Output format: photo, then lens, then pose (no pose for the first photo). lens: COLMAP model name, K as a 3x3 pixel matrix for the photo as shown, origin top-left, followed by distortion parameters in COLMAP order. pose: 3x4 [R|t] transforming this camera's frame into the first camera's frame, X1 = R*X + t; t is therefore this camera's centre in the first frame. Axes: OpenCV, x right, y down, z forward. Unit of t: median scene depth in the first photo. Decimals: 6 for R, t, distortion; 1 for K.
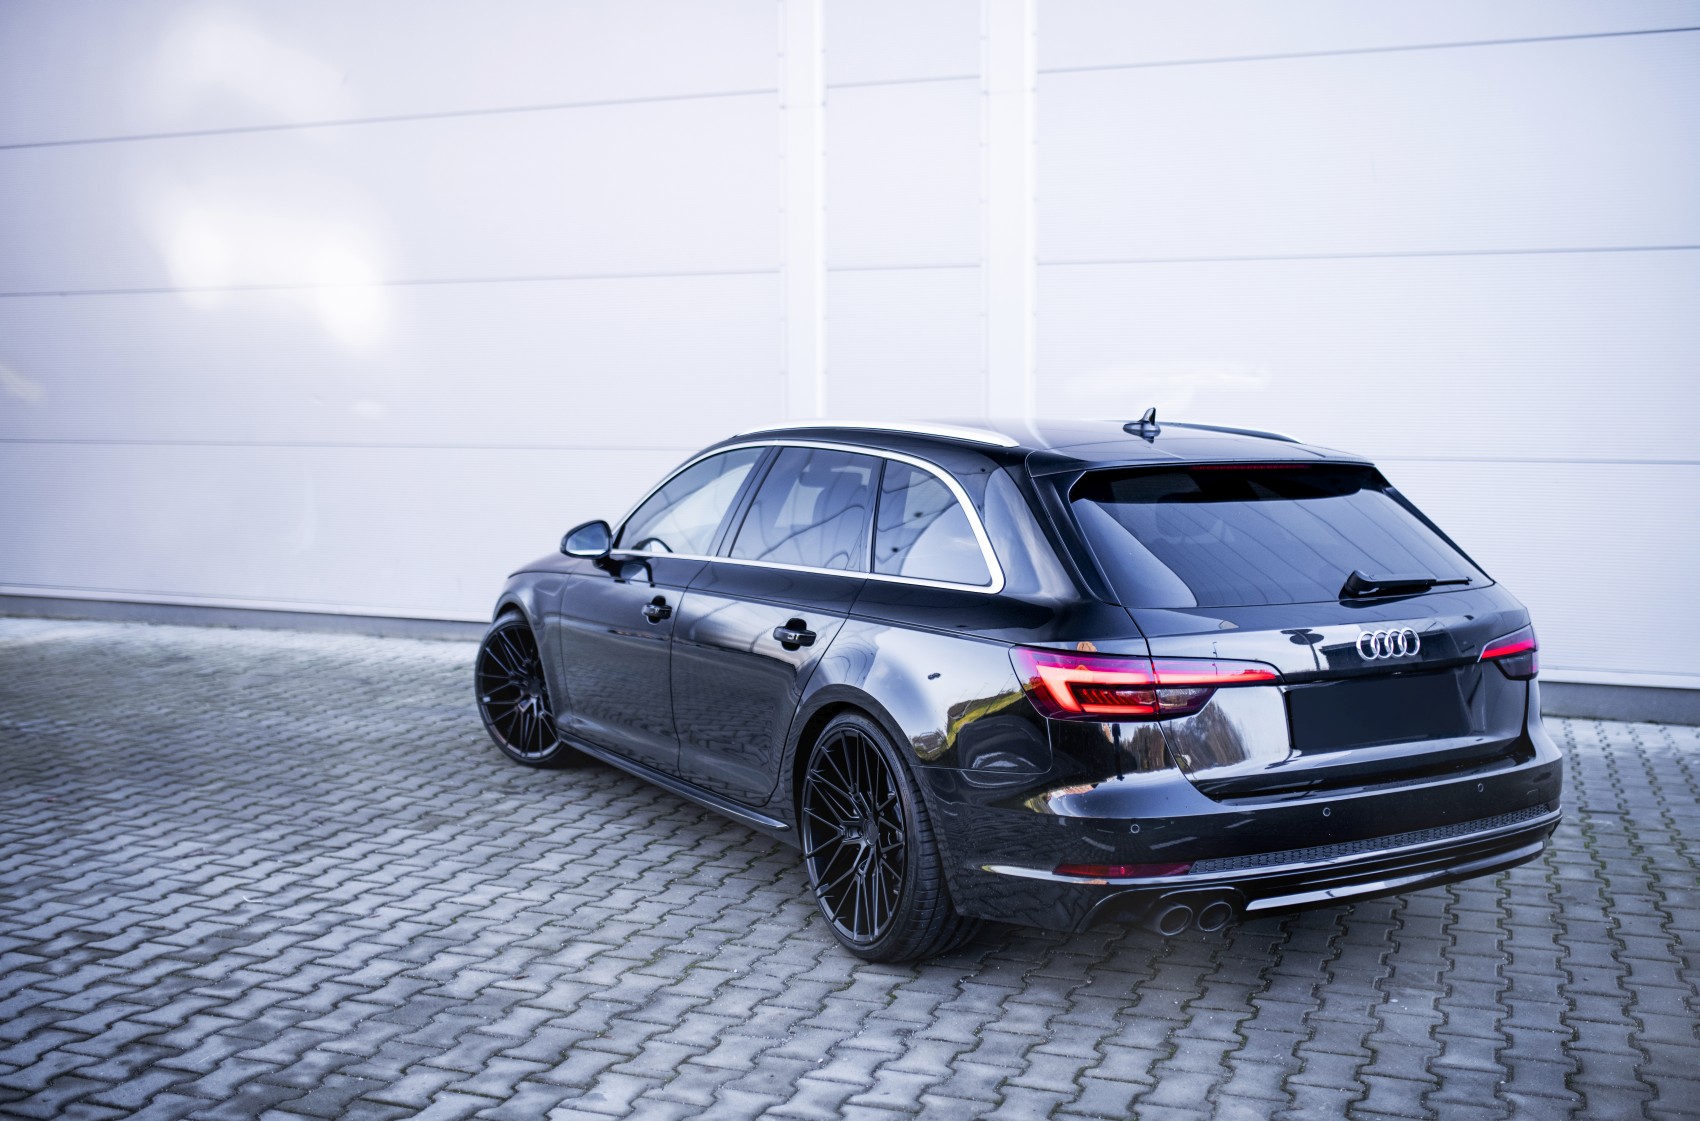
lens RADIAL K [[1698.3, 0, 850.0], [0, 1698.3, 560.5], [0, 0, 1]] dist [-0.150464, 0.004652]
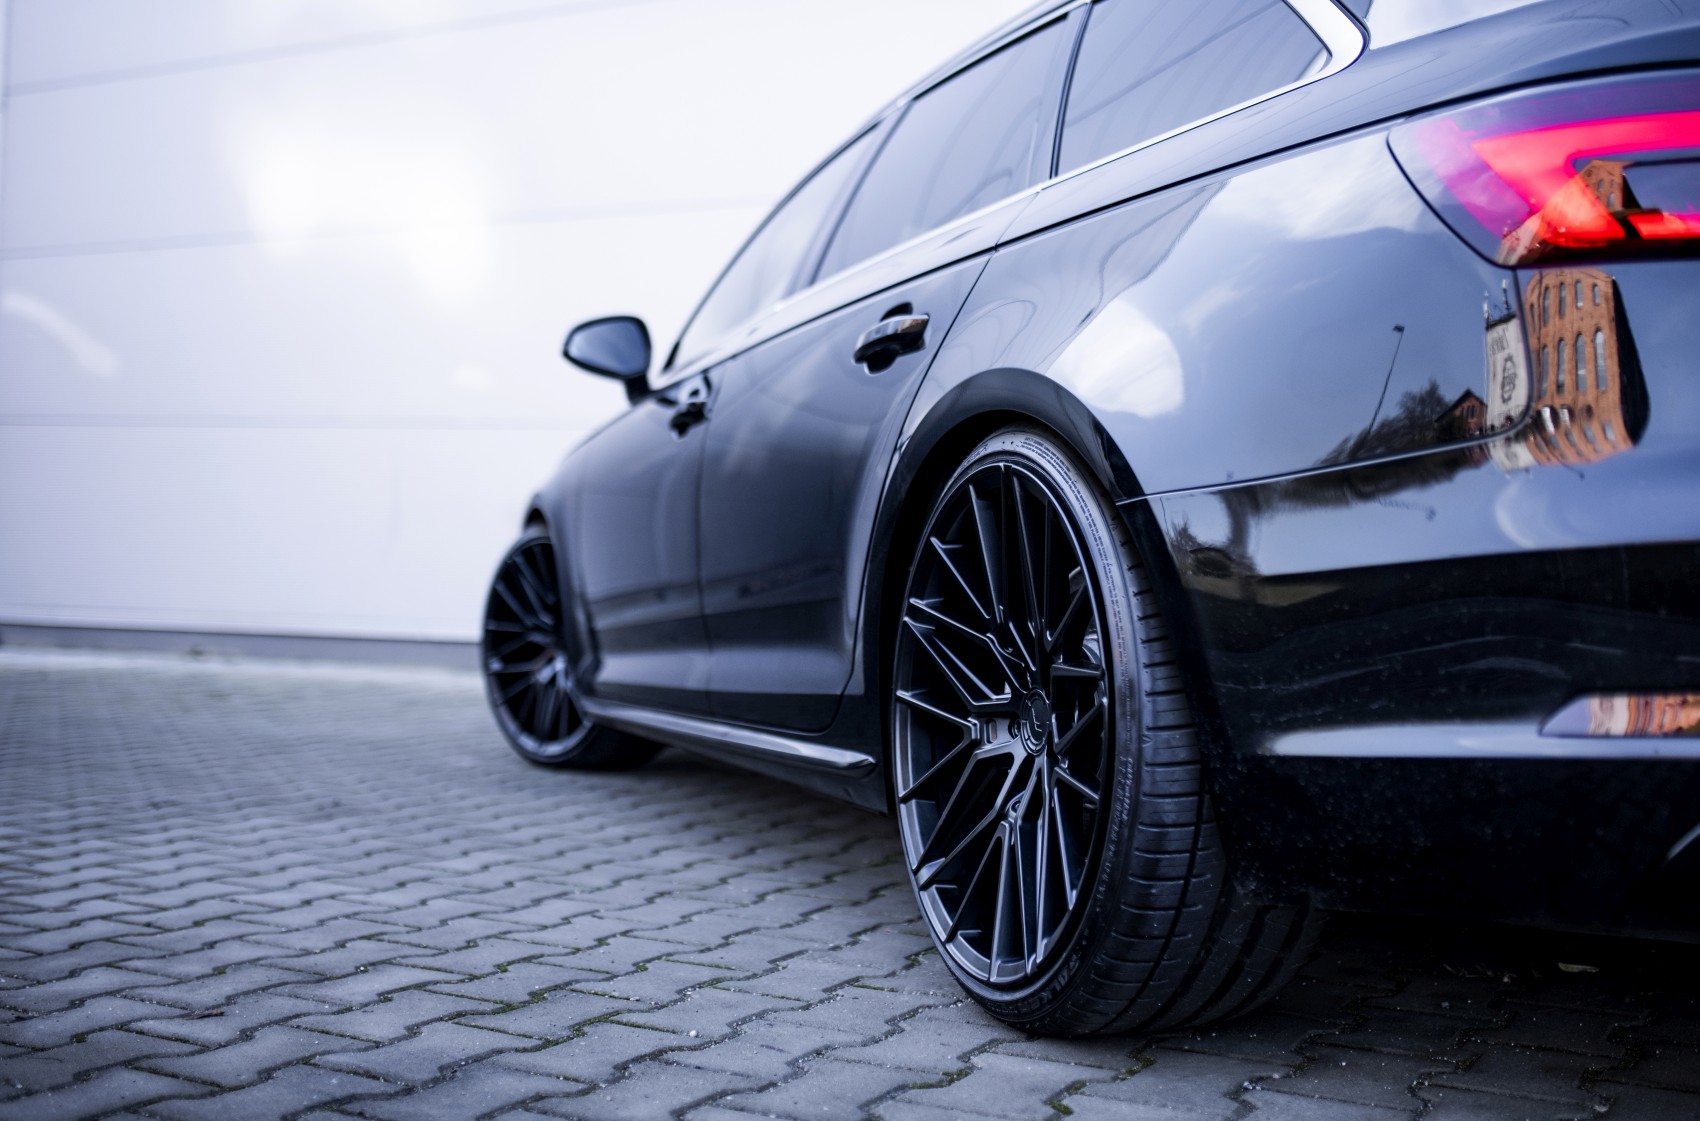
lens RADIAL K [[1698.3, 0, 850.0], [0, 1698.3, 560.5], [0, 0, 1]] dist [-0.150464, 0.004652]
pose [[0.987172, 0.002892, -0.159633, 0.032864], [-0.020845, 0.993613, -0.110902, 0.165824], [0.158293, 0.112807, 0.980927, 0.568214]]
